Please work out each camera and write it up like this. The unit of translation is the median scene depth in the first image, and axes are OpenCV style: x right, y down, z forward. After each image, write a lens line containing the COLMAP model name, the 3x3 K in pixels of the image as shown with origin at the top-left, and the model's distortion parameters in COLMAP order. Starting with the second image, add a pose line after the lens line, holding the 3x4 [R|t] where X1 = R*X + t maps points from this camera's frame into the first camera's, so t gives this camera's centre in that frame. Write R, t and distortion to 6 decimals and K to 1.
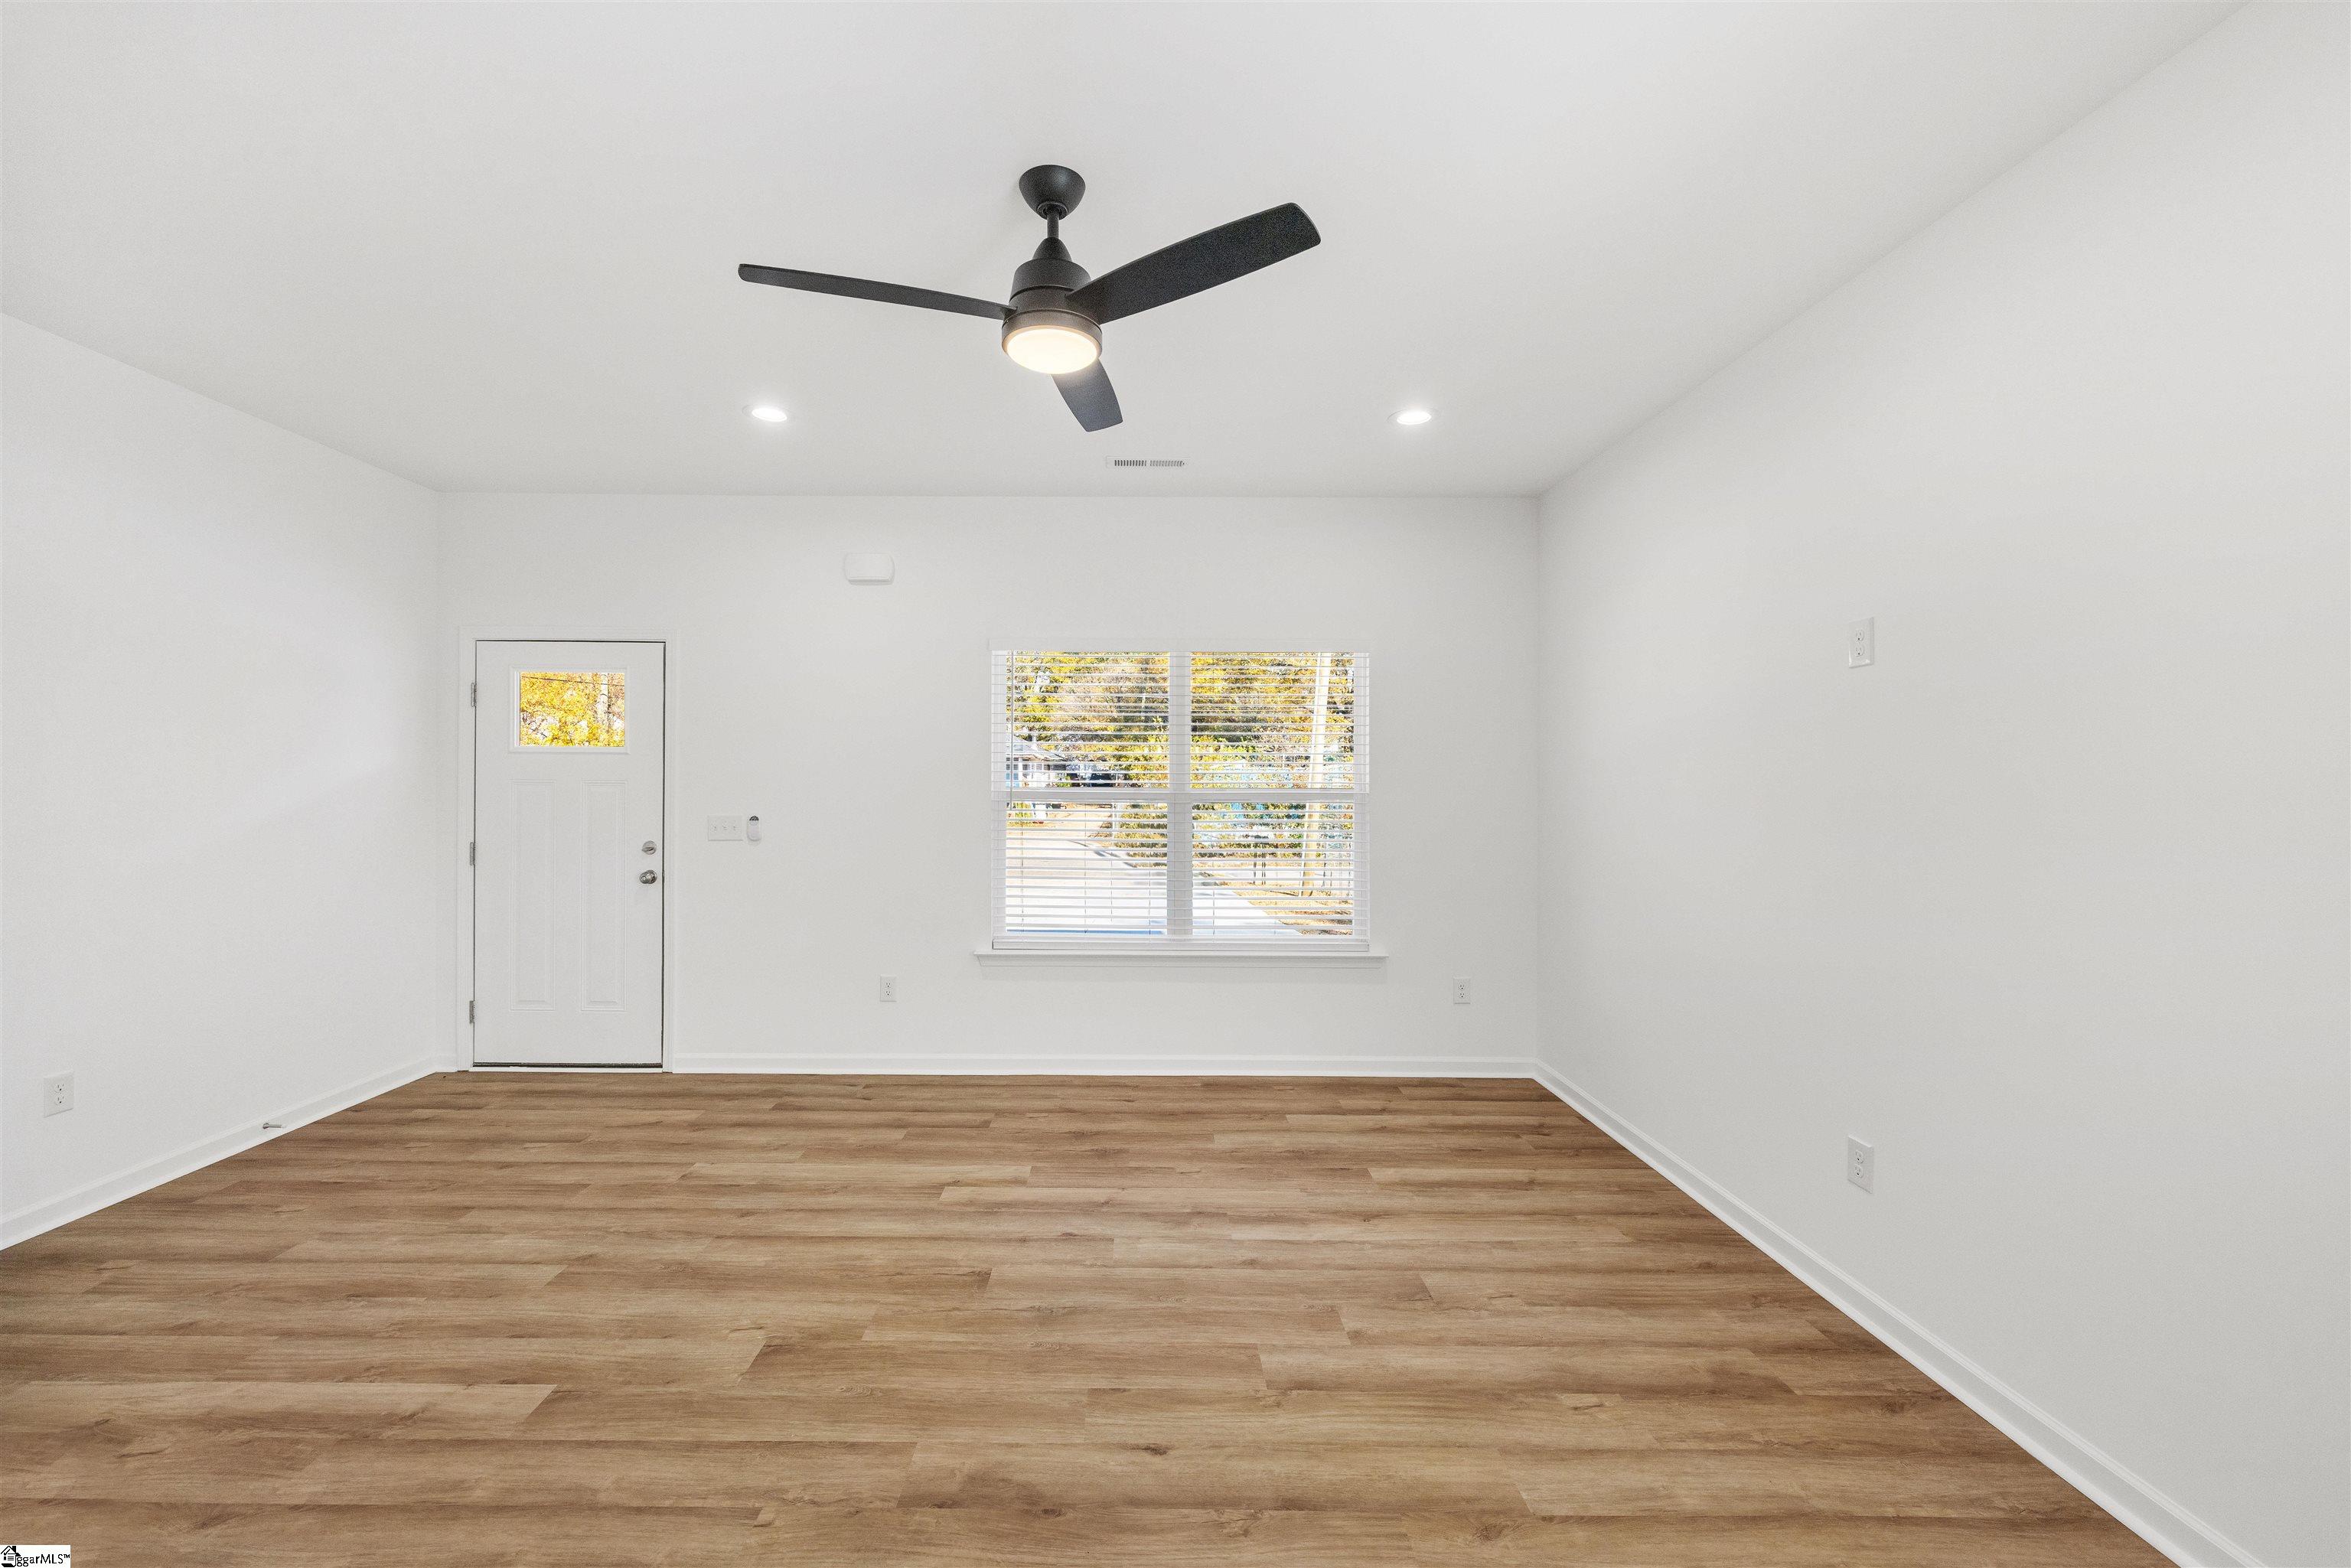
lens RADIAL K [[1005.5, 0, 1192.3], [0, 1005.5, 783.3], [0, 0, 1]] dist [-0.002218, 0.000025]
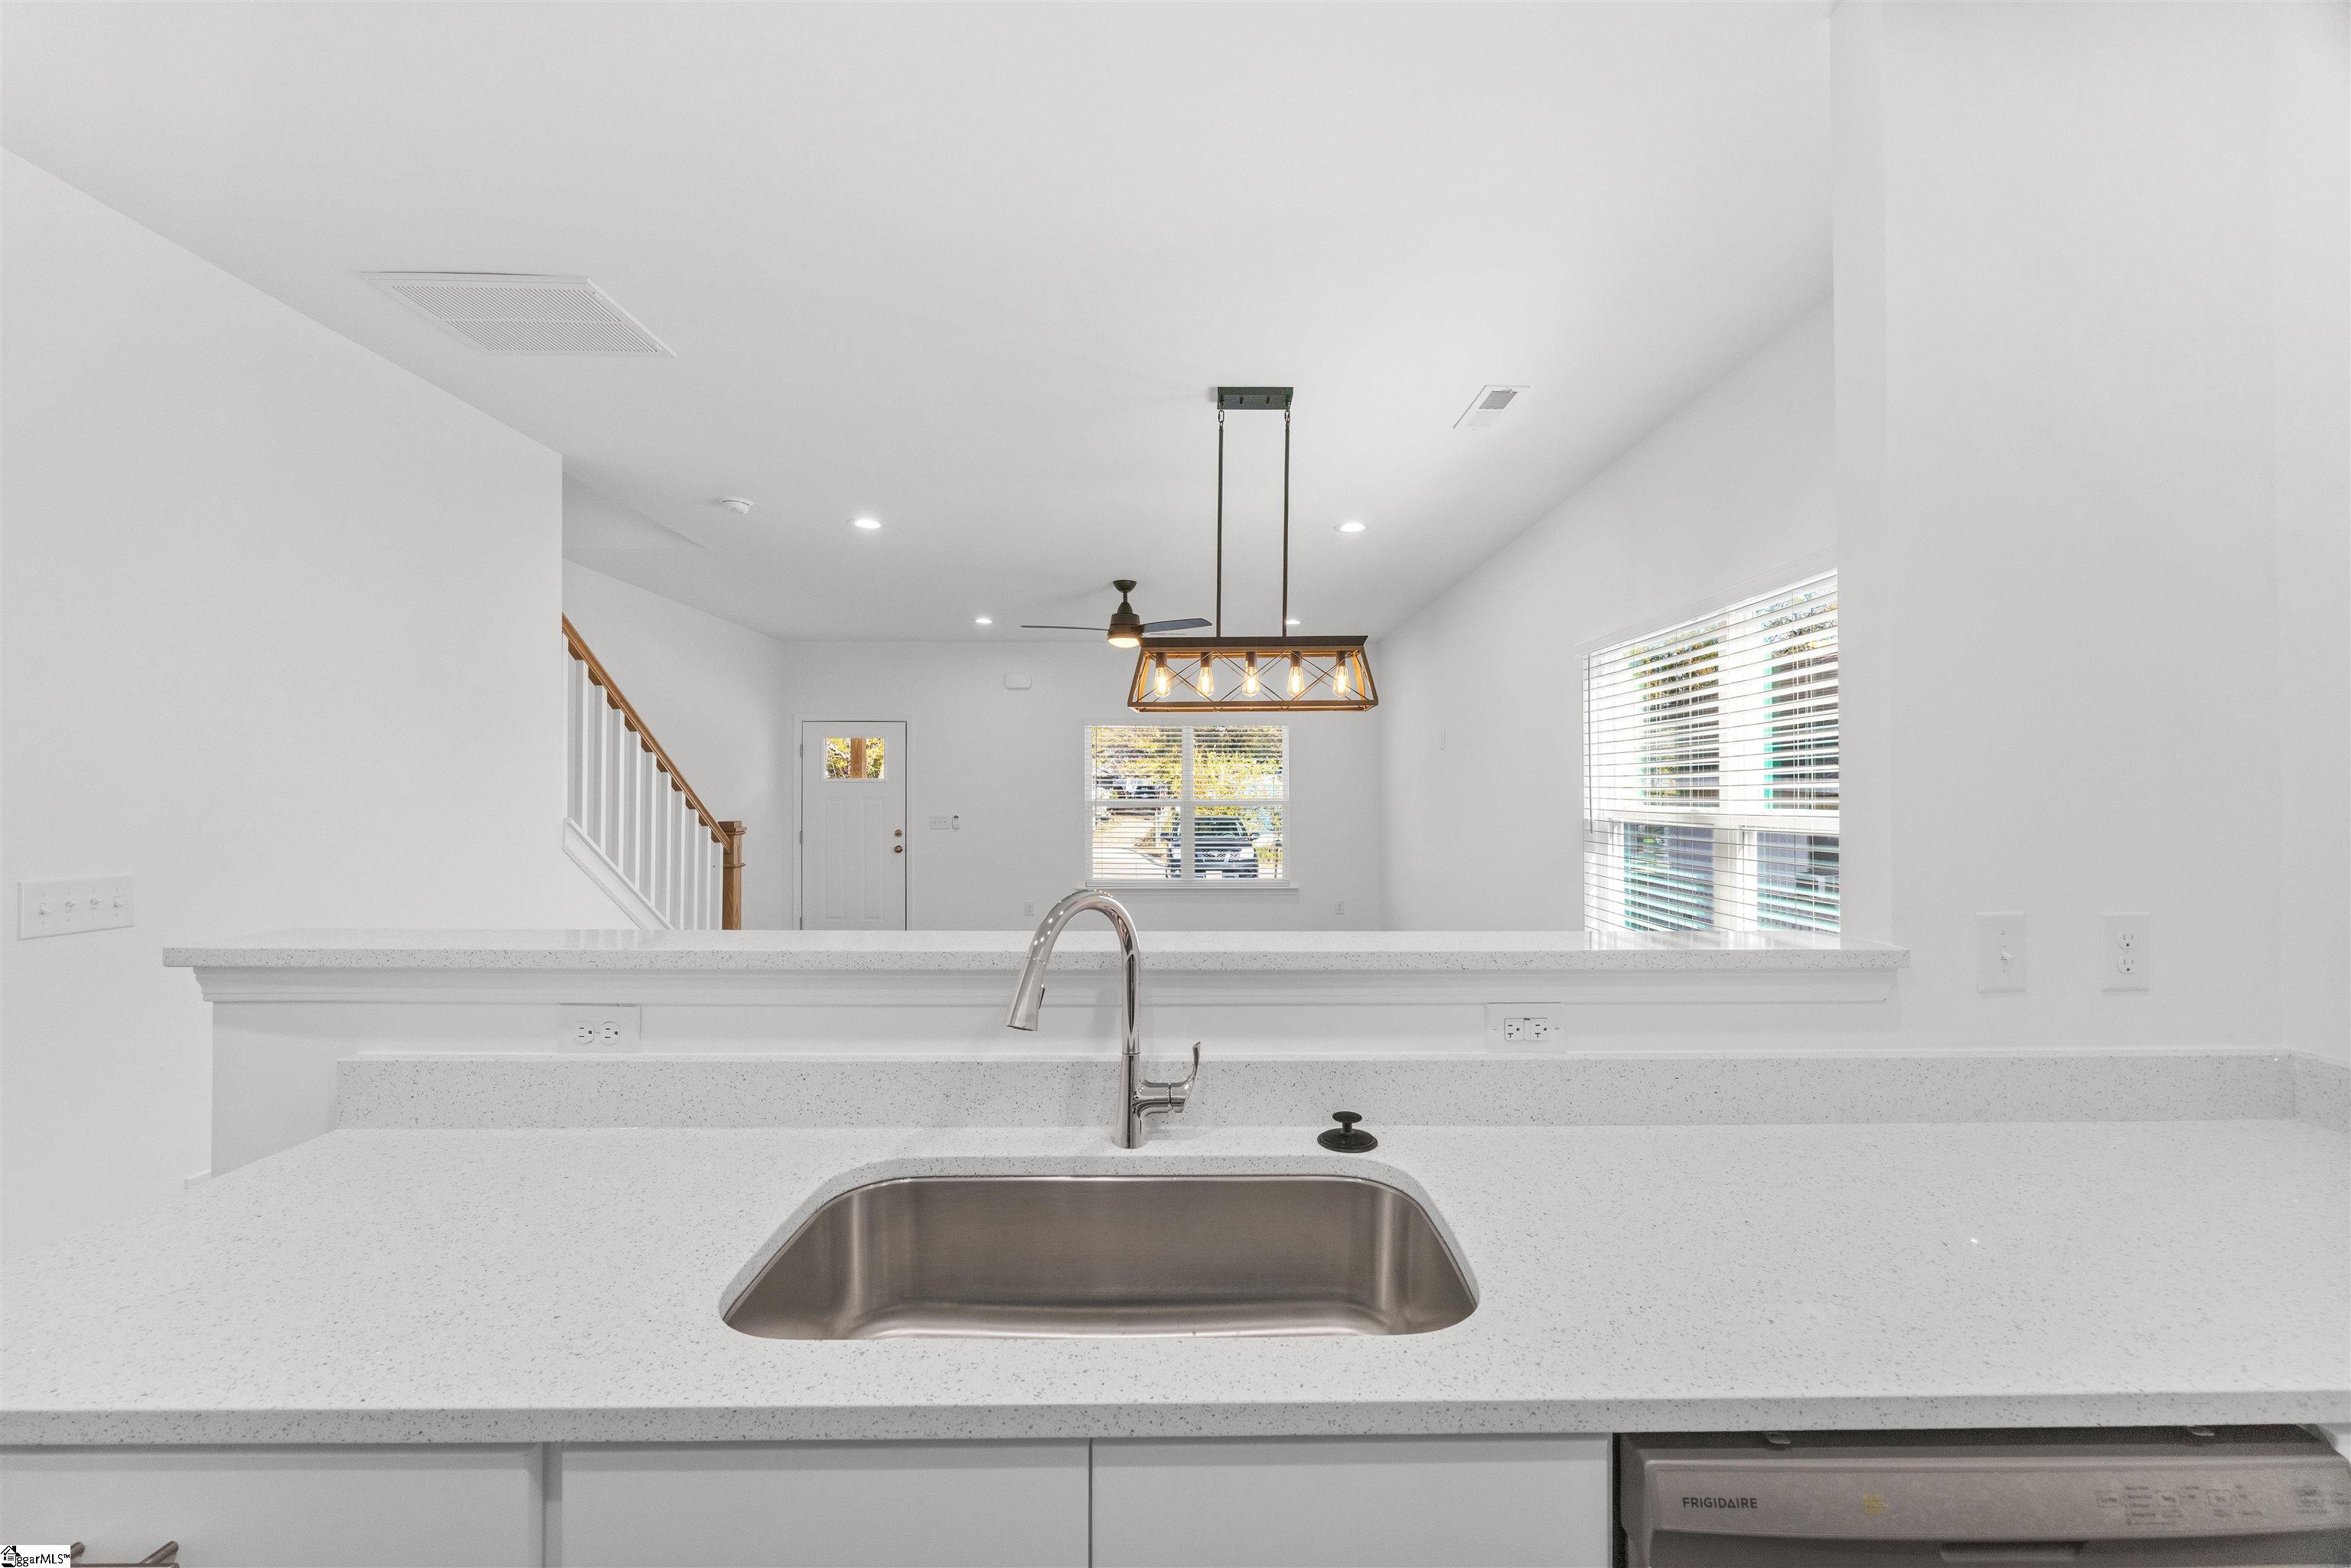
lens RADIAL K [[1005.5, 0, 1192.3], [0, 1005.5, 783.3], [0, 0, 1]] dist [-0.002218, 0.000025]
pose [[0.998965, -0.009435, -0.044506, 0.026569], [0.008844, 0.999870, -0.013455, 0.000870], [0.044627, 0.013047, 0.998919, -0.276082]]
